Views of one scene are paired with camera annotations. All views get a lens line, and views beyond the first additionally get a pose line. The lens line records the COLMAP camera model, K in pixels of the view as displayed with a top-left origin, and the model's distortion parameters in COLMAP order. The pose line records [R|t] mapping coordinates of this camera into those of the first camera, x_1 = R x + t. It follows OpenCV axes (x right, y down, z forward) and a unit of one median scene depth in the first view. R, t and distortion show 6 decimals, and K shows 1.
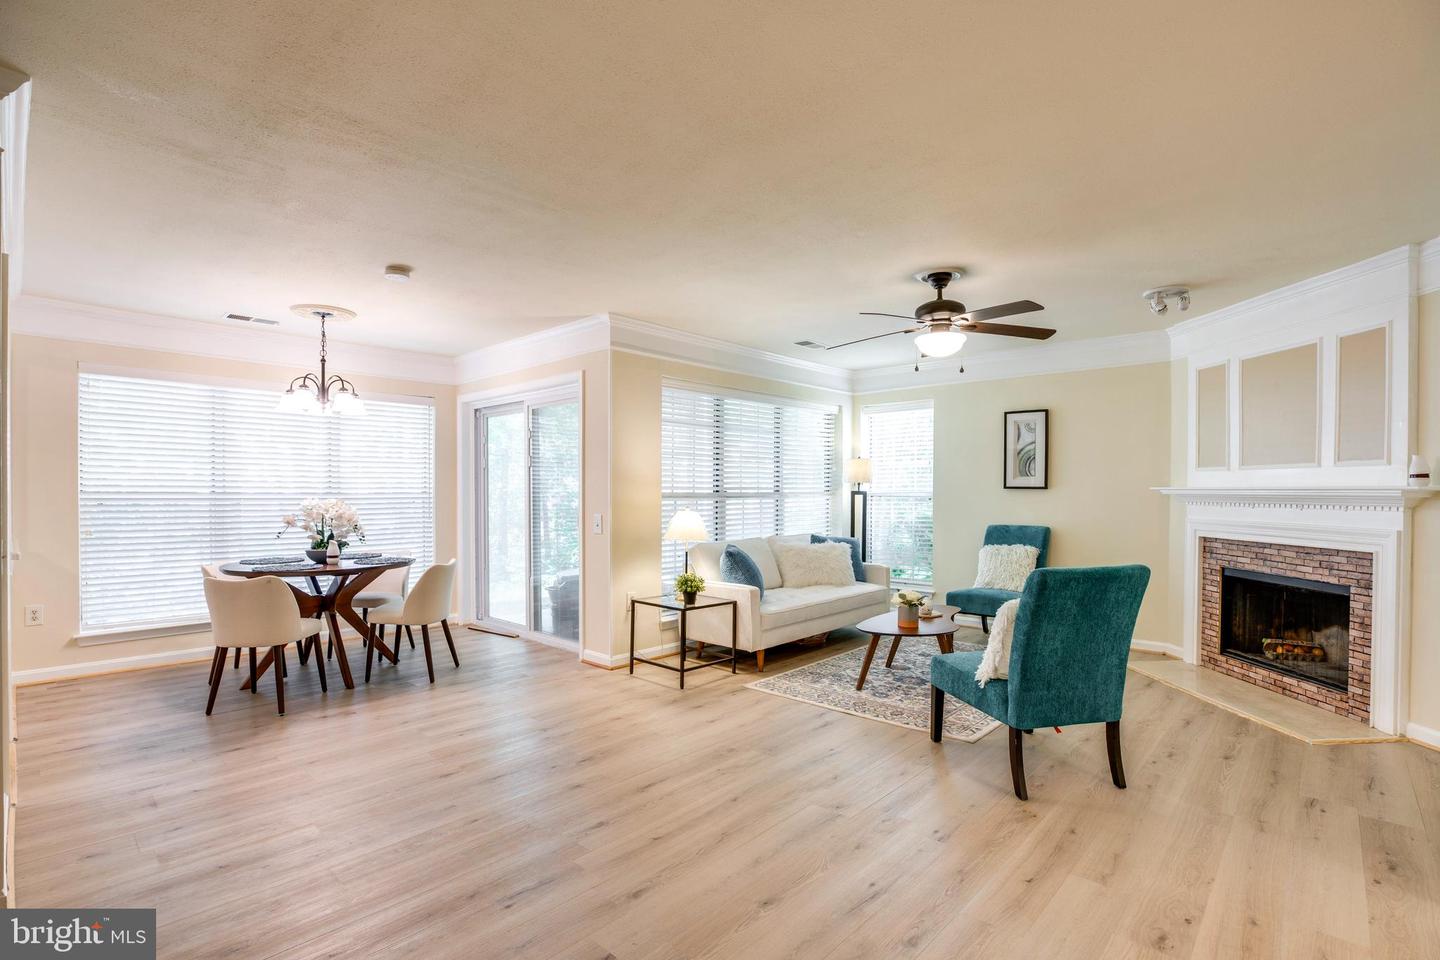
lens RADIAL K [[673.9, 0, 724.8], [0, 673.9, 496.9], [0, 0, 1]] dist [-0.050284, 0.013871]
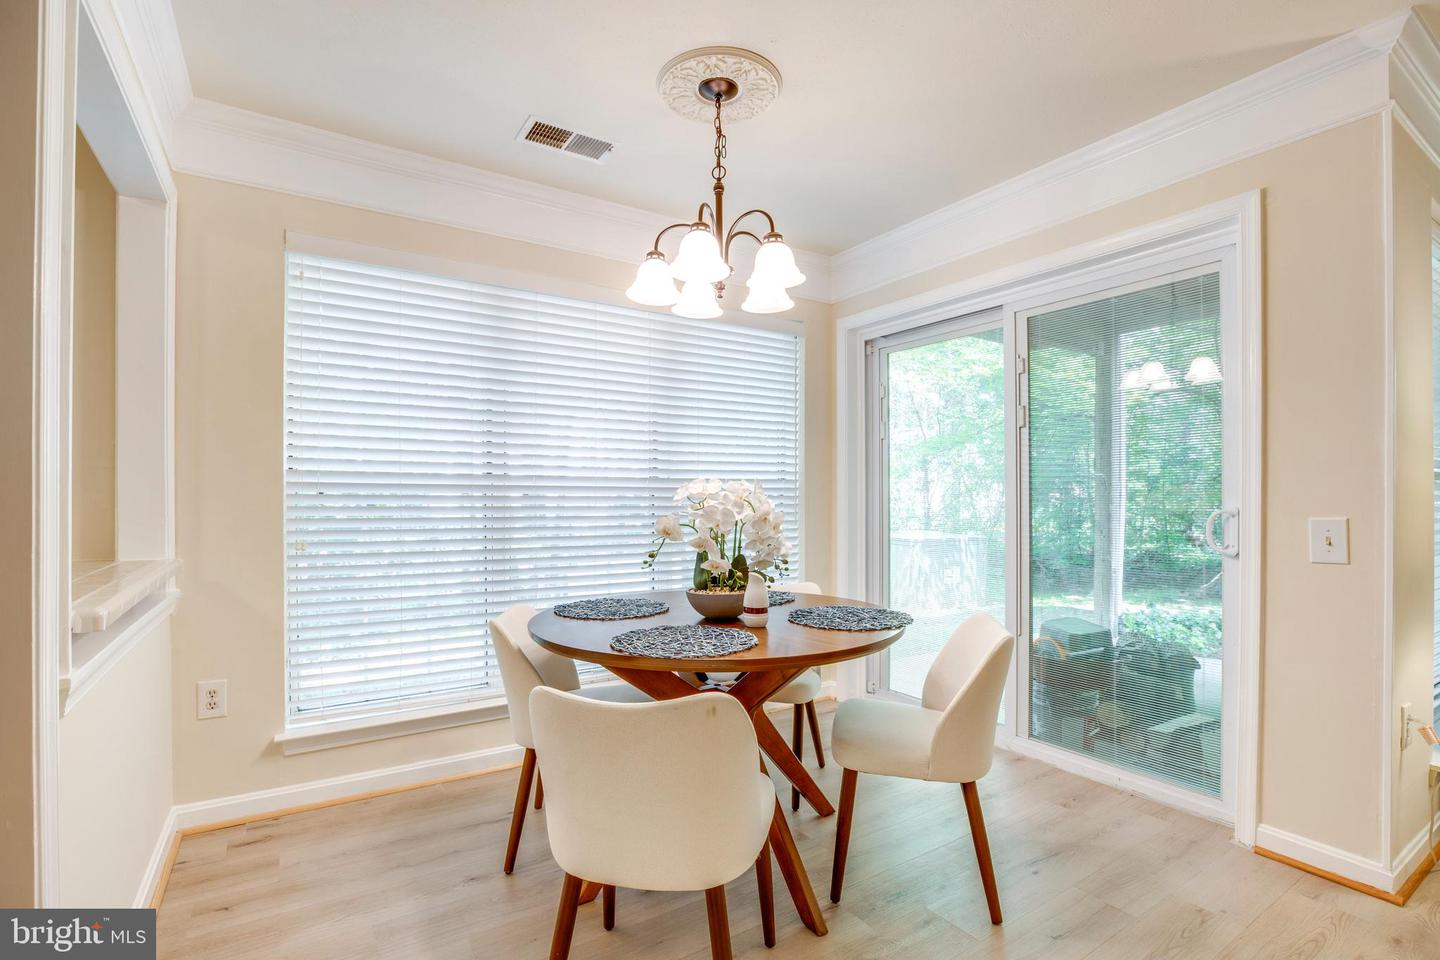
lens RADIAL K [[668.0, 0, 717.9], [0, 668.0, 496.1], [0, 0, 1]] dist [-0.045264, 0.011762]
pose [[0.966892, -0.001478, -0.255181, -0.500005], [-0.000037, 0.999982, -0.005931, 0.016742], [0.255185, 0.005744, 0.966875, 0.558322]]
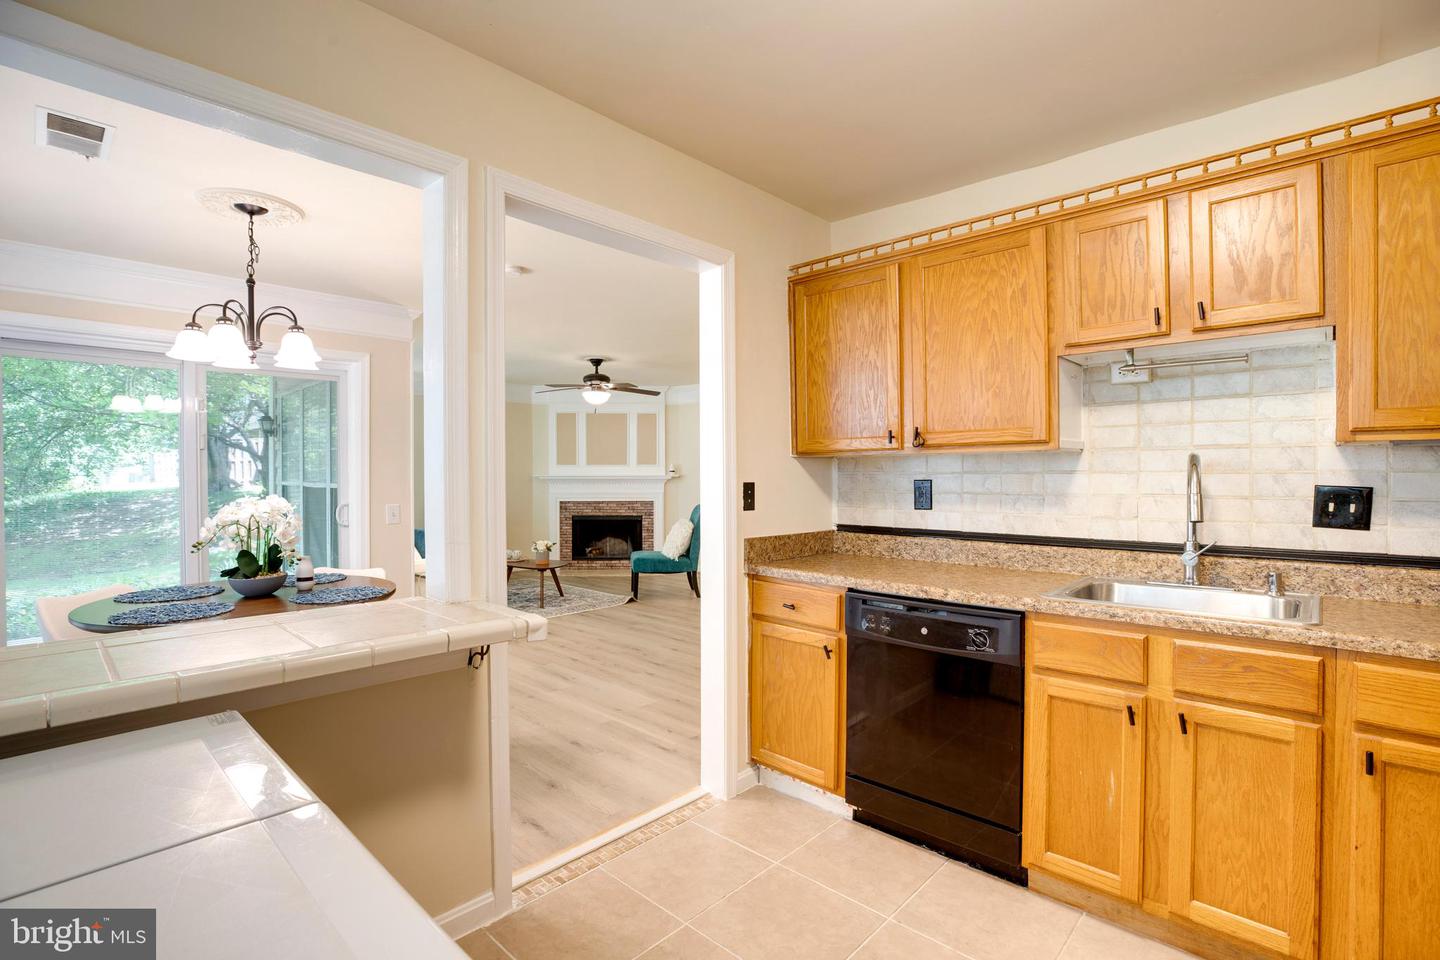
lens RADIAL K [[674.9, 0, 720.0], [0, 674.9, 480.0], [0, 0, 1]] dist [-0.050030, 0.012585]
pose [[0.013820, -0.011310, 0.999841, -1.286816], [0.012710, 0.999857, 0.011135, -0.017586], [-0.999824, 0.012554, 0.013962, 0.546829]]
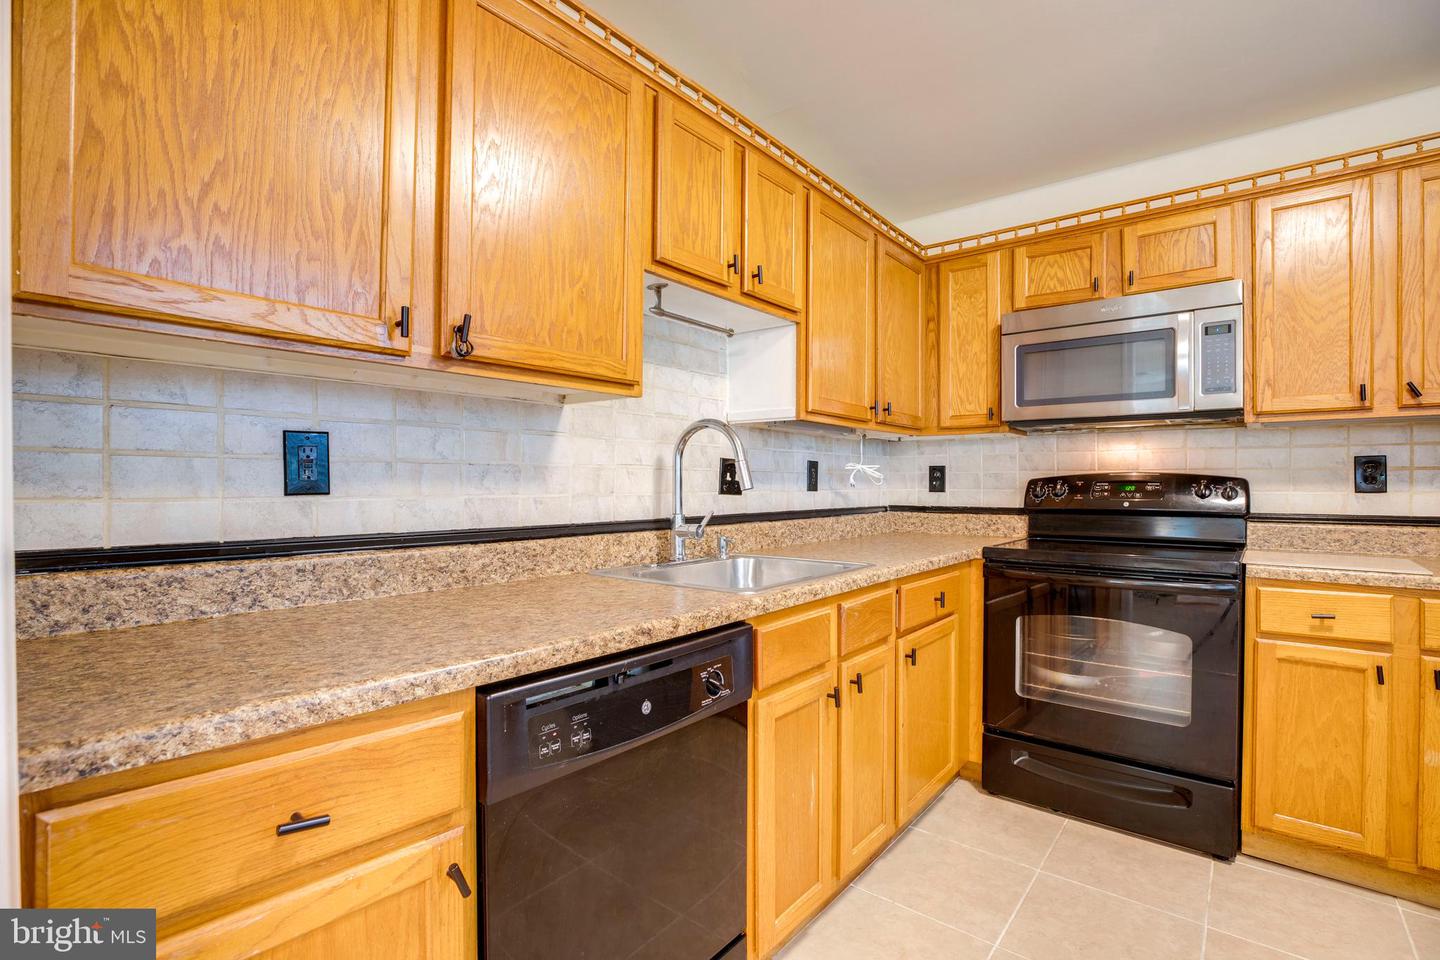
lens RADIAL K [[660.2, 0, 720.4], [0, 660.2, 488.2], [0, 0, 1]] dist [-0.047766, 0.013674]
pose [[-0.998566, -0.005416, -0.053265, -0.790823], [-0.006293, 0.999847, 0.016297, 0.012447], [0.053168, 0.016609, -0.998447, 0.663928]]
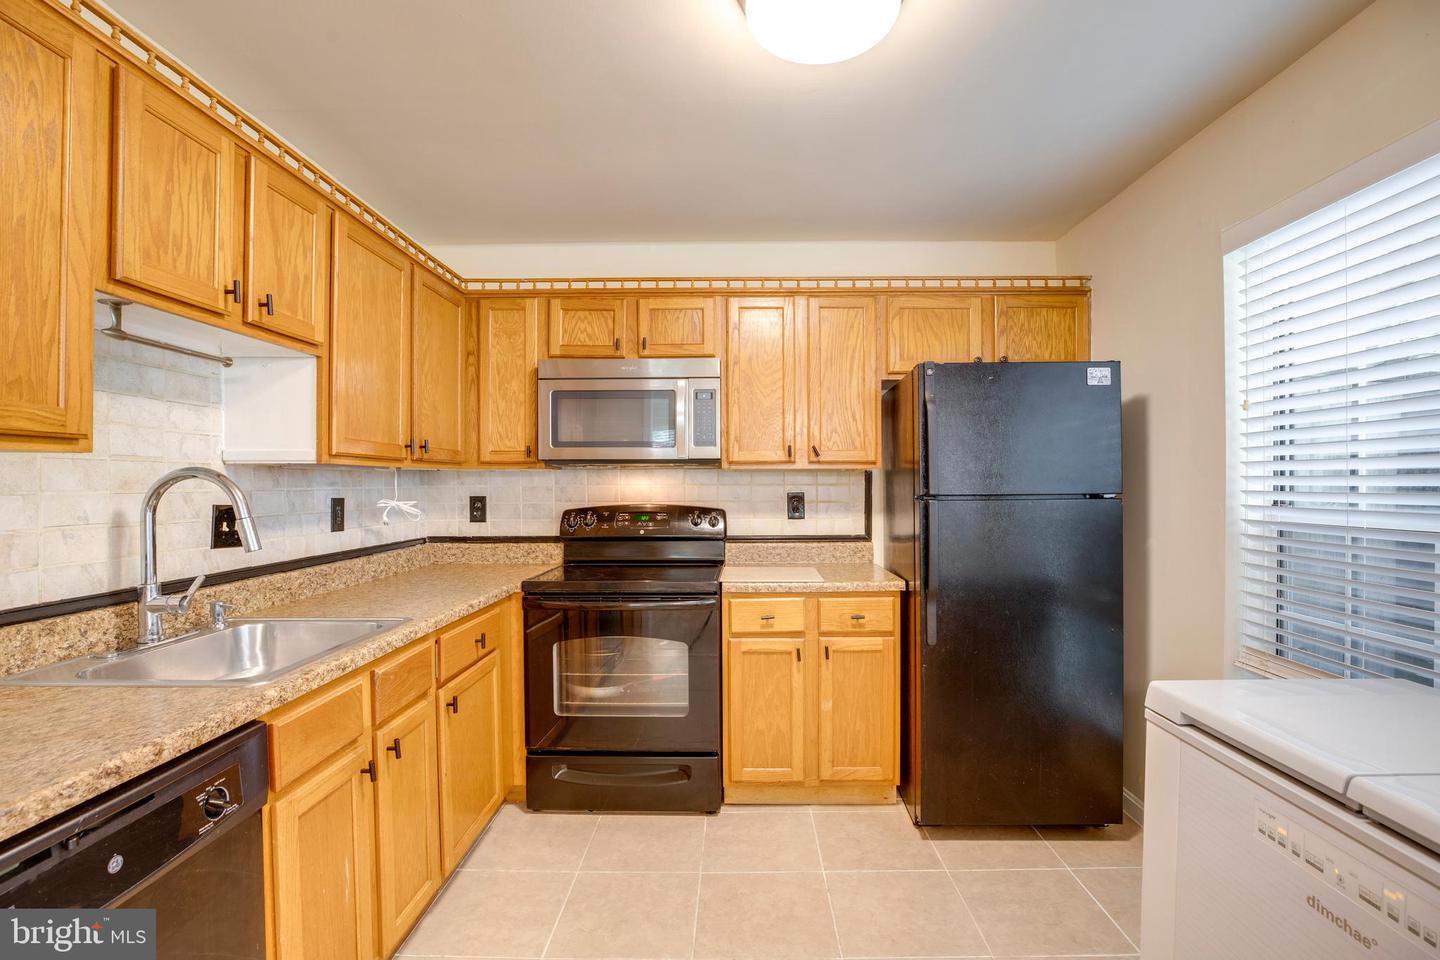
lens RADIAL K [[669.0, 0, 734.7], [0, 669.0, 487.8], [0, 0, 1]] dist [-0.043866, 0.011667]
pose [[-0.742051, 0.002416, -0.670339, -0.784978], [-0.006248, 0.999925, 0.010521, -0.021575], [0.670314, 0.011995, -0.741980, 0.691373]]
